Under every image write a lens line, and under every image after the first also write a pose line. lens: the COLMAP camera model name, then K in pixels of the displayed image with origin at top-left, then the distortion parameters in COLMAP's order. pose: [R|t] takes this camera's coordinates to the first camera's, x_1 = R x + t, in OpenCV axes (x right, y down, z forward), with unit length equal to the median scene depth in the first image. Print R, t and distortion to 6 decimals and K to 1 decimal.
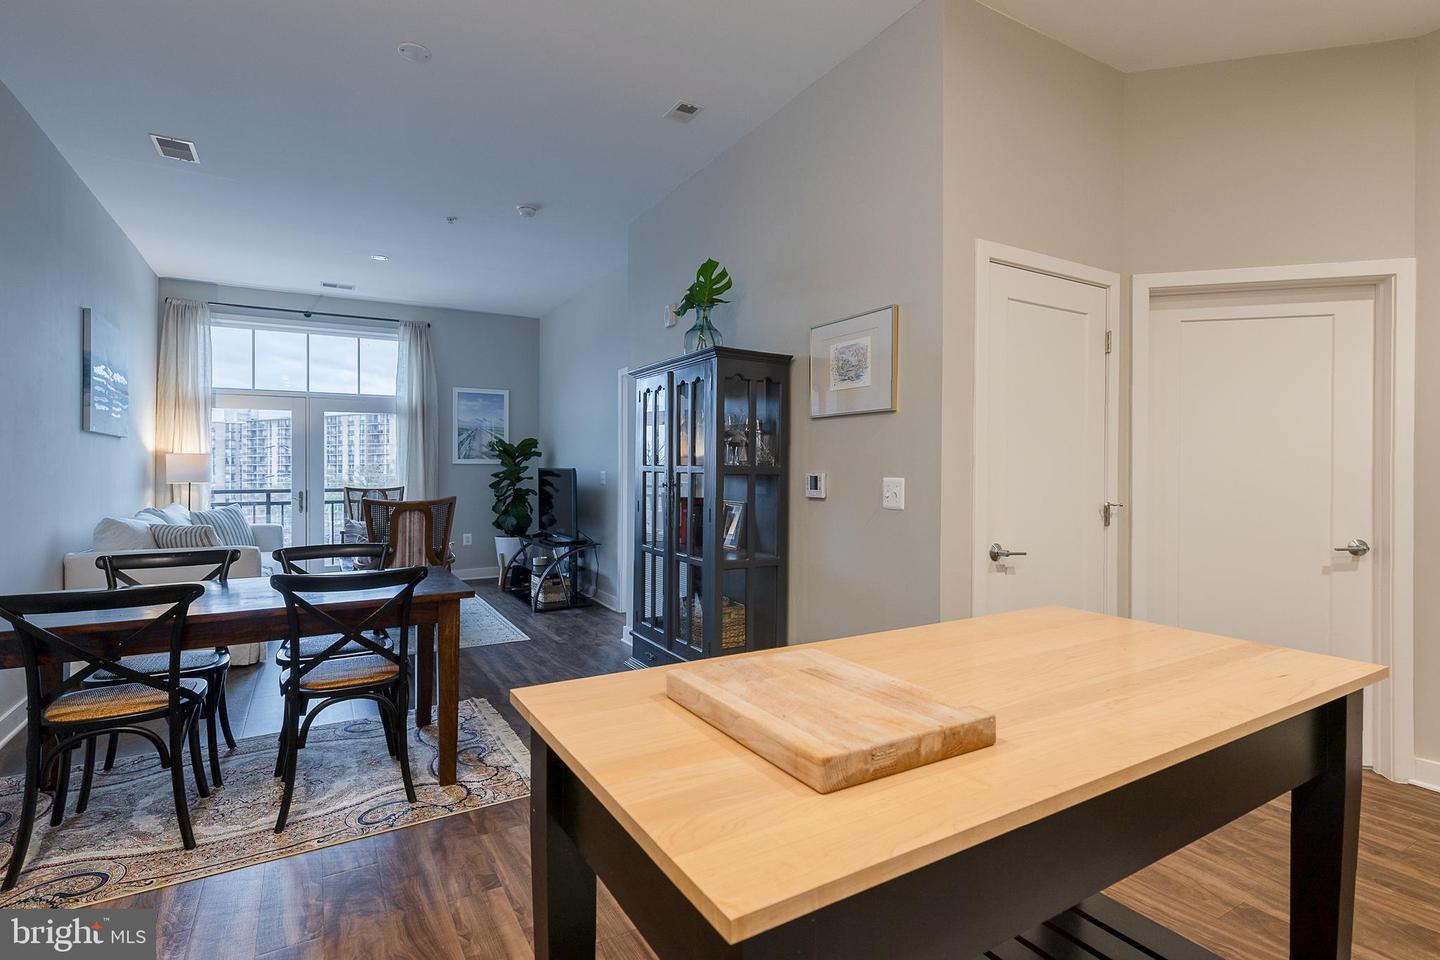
lens RADIAL K [[677.4, 0, 738.9], [0, 677.4, 467.6], [0, 0, 1]] dist [-0.000706, -0.001083]
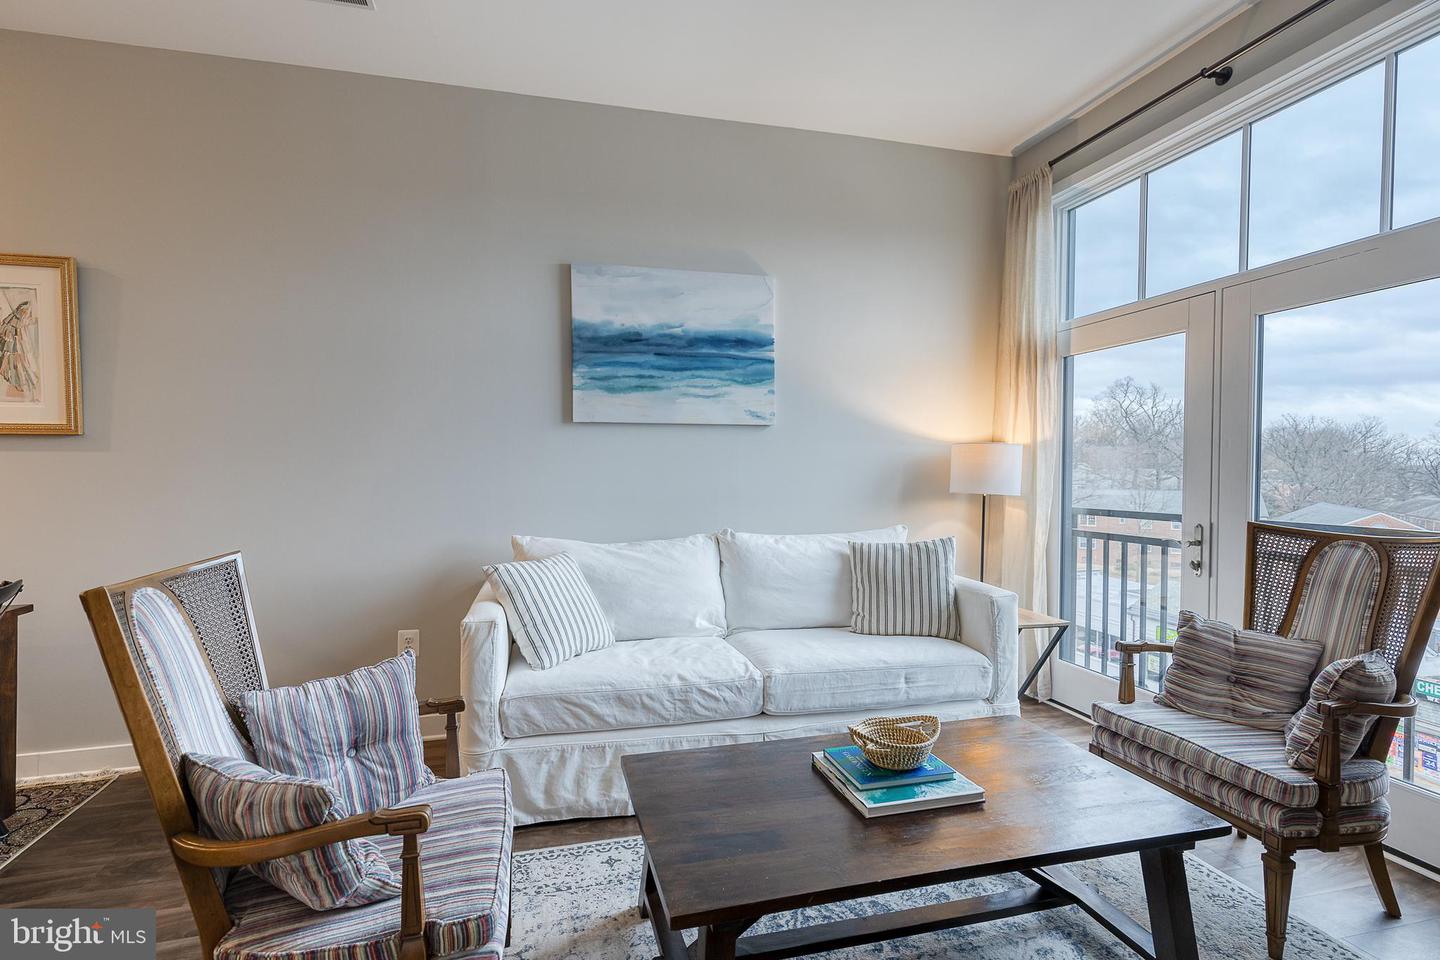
lens RADIAL K [[659.4, 0, 691.7], [0, 659.4, 491.0], [0, 0, 1]] dist [0.002456, 0.000435]
pose [[-0.314569, 0.034045, -0.948624, -0.170457], [0.004512, 0.999399, 0.034371, -0.000405], [0.949224, 0.006532, -0.314533, 0.834633]]
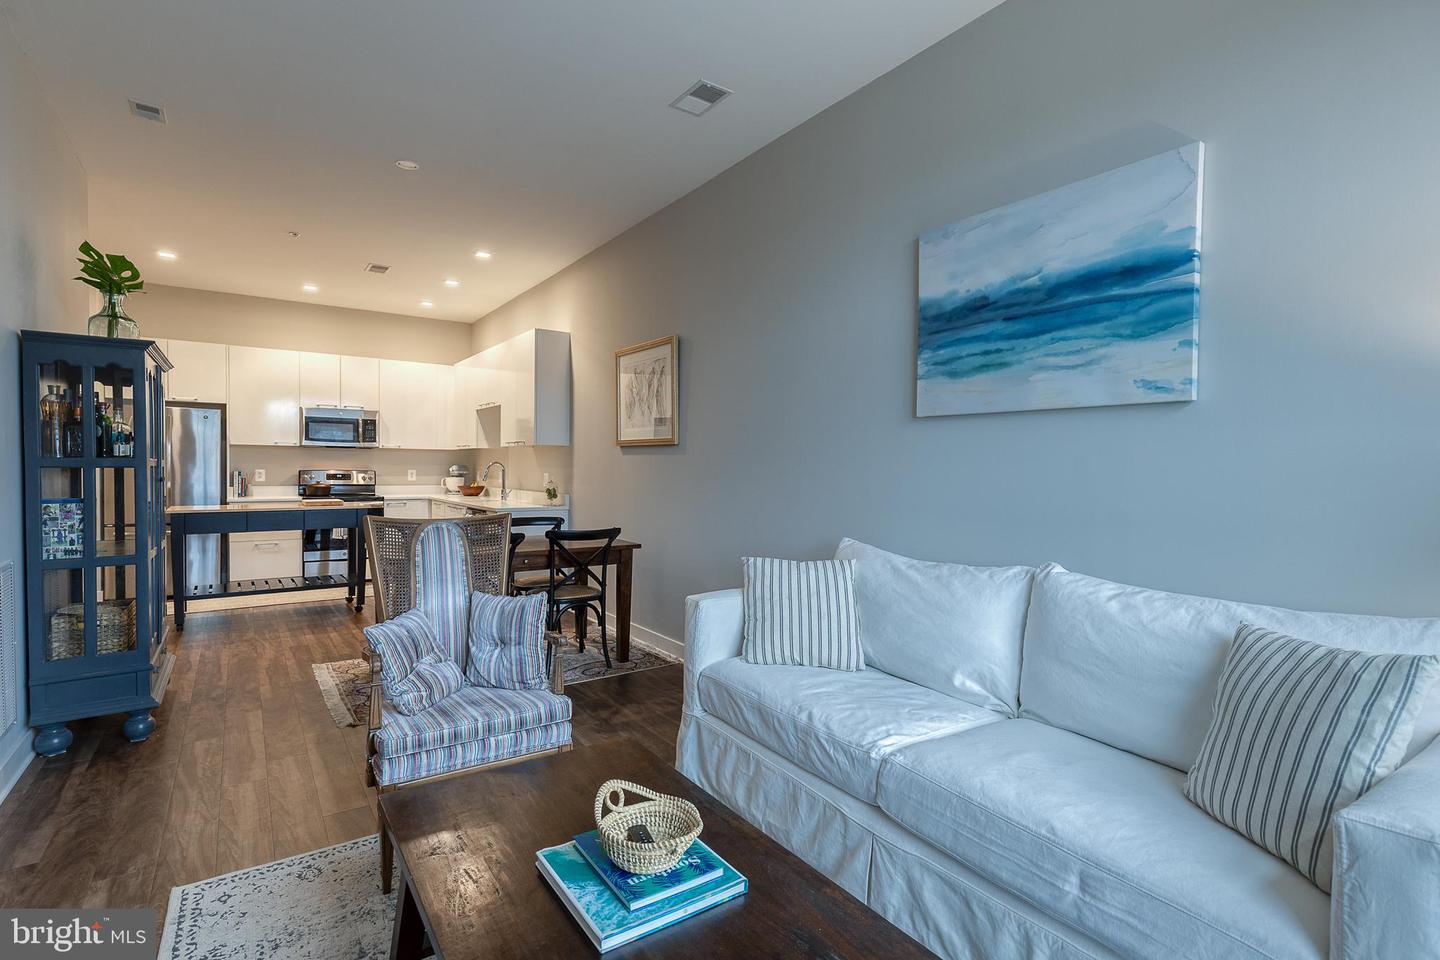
lens RADIAL K [[684.3, 0, 695.2], [0, 684.3, 483.0], [0, 0, 1]] dist [0.014517, 0.000057]
pose [[-0.999399, -0.003002, -0.034522, -0.443336], [-0.004050, 0.999532, 0.030330, -0.004942], [0.034415, 0.030452, -0.998944, 1.033275]]
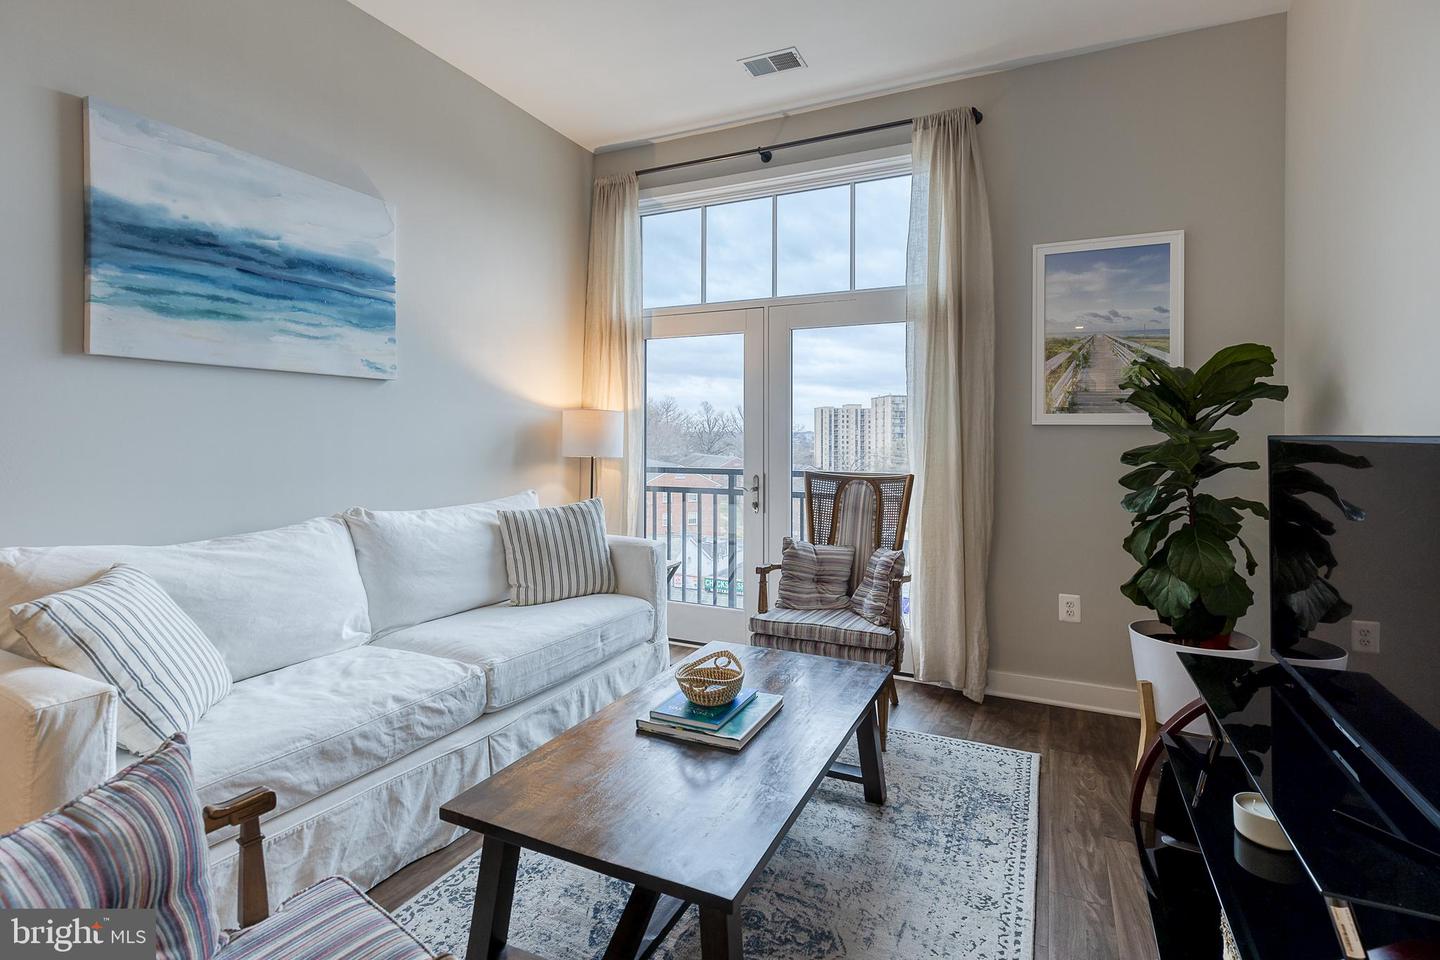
lens RADIAL K [[683.6, 0, 731.7], [0, 683.6, 432.3], [0, 0, 1]] dist [0.005017, -0.000066]
pose [[0.549232, 0.001414, -0.835669, -0.184989], [-0.003546, 0.999994, -0.000639, -0.000115], [0.835663, 0.003314, 0.549233, 0.673925]]
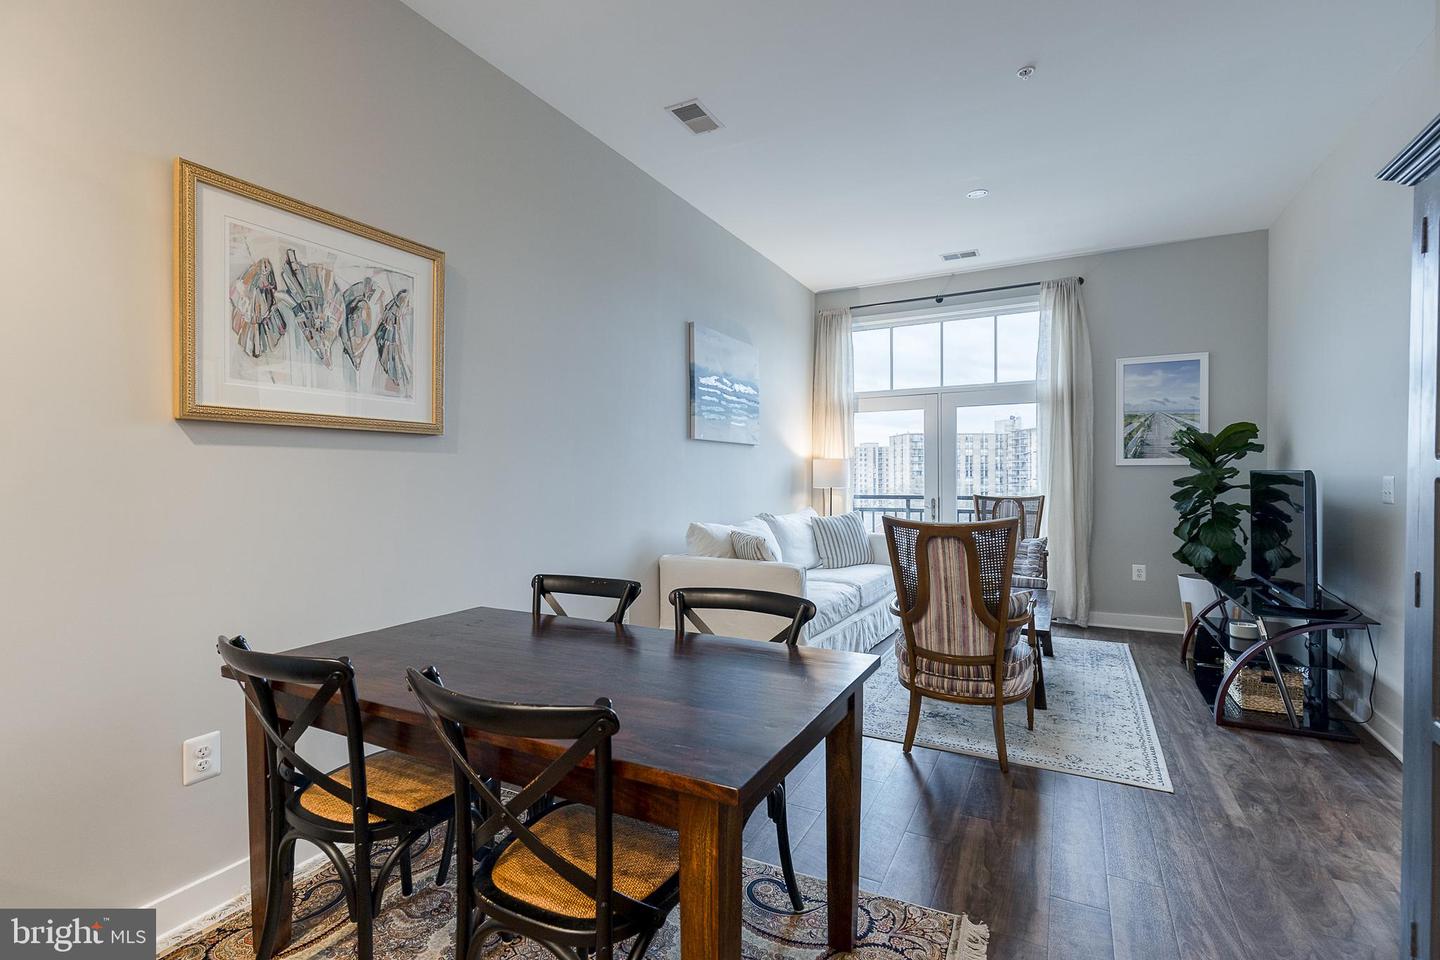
lens RADIAL K [[664.0, 0, 719.9], [0, 664.0, 482.0], [0, 0, 1]] dist [-0.001084, -0.000448]
pose [[0.504261, 0.007120, -0.863522, -0.027899], [0.006662, 0.999904, 0.012135, 0.000478], [0.863526, -0.011872, 0.504165, 0.312024]]
